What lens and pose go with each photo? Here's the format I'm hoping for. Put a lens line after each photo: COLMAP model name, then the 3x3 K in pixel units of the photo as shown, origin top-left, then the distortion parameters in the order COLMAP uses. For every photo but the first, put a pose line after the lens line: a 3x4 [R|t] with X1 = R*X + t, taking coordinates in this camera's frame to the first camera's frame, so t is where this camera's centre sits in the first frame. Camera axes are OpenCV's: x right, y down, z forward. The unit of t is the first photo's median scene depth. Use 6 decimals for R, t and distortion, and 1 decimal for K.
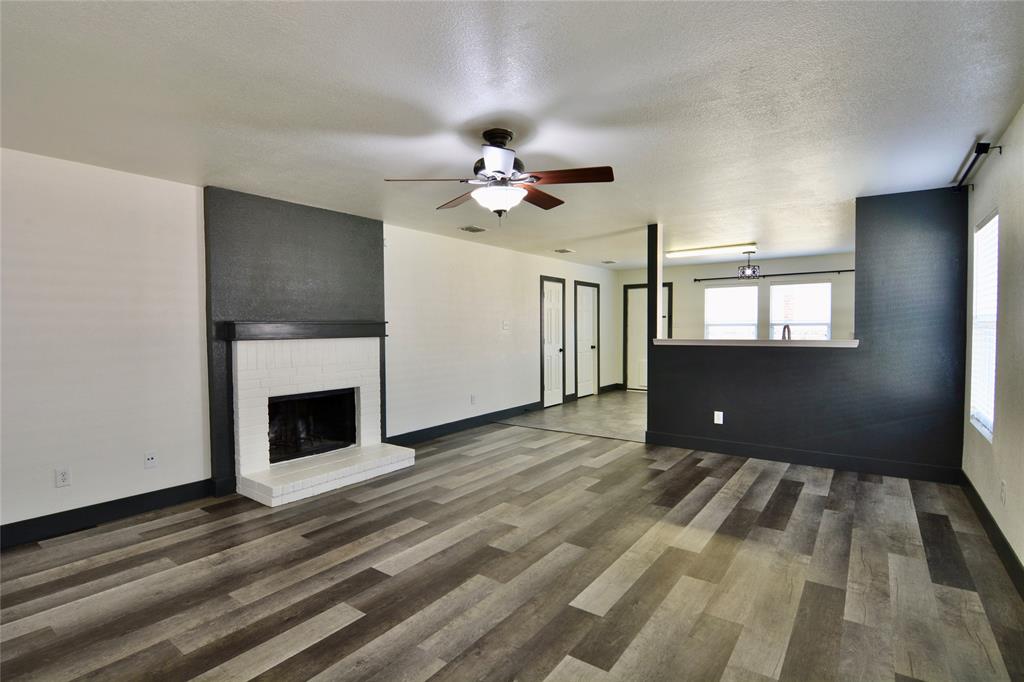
lens RADIAL K [[497.0, 0, 503.2], [0, 497.0, 343.4], [0, 0, 1]] dist [-0.003181, -0.013082]
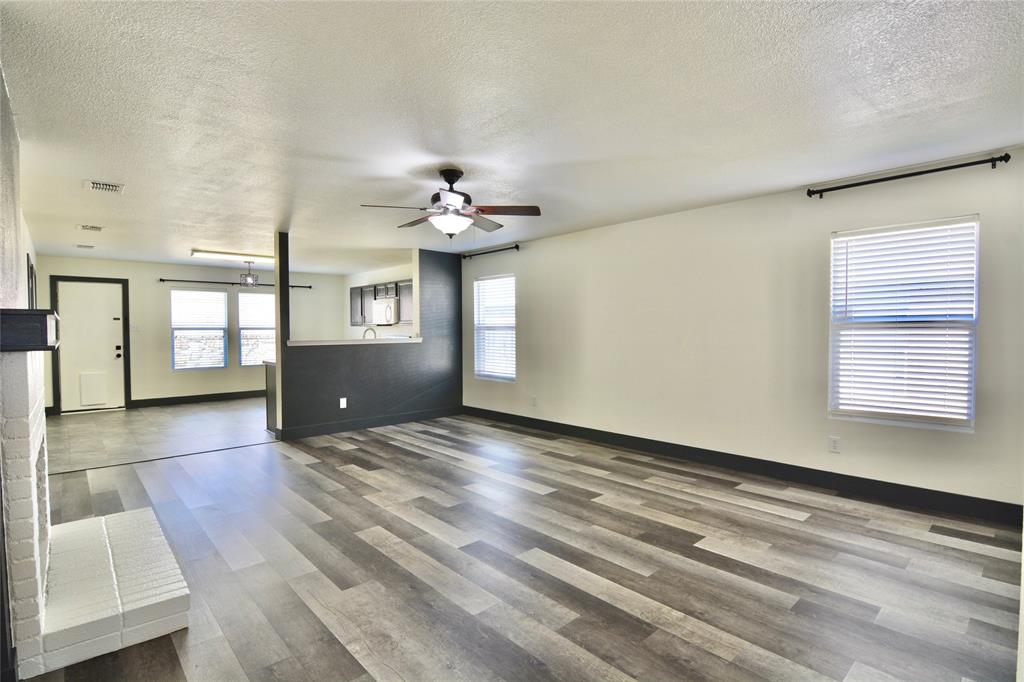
lens RADIAL K [[497.0, 0, 503.2], [0, 497.0, 343.4], [0, 0, 1]] dist [-0.003181, -0.013082]
pose [[0.198504, -0.022148, 0.979850, -0.918296], [0.035208, 0.999261, 0.015454, -0.004760], [-0.979467, 0.031431, 0.199137, 0.479183]]
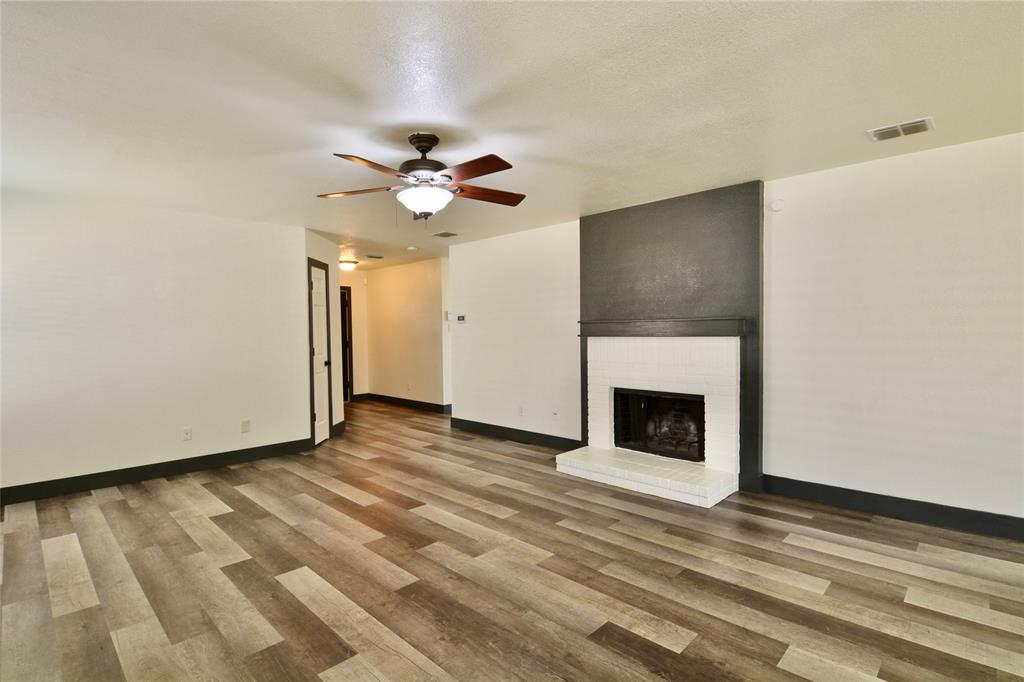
lens RADIAL K [[497.0, 0, 503.2], [0, 497.0, 343.4], [0, 0, 1]] dist [-0.003181, -0.013082]
pose [[-0.142134, 0.038222, -0.989109, 0.740183], [-0.016798, 0.999017, 0.041018, -0.036661], [0.989705, 0.022445, -0.141352, 0.988712]]
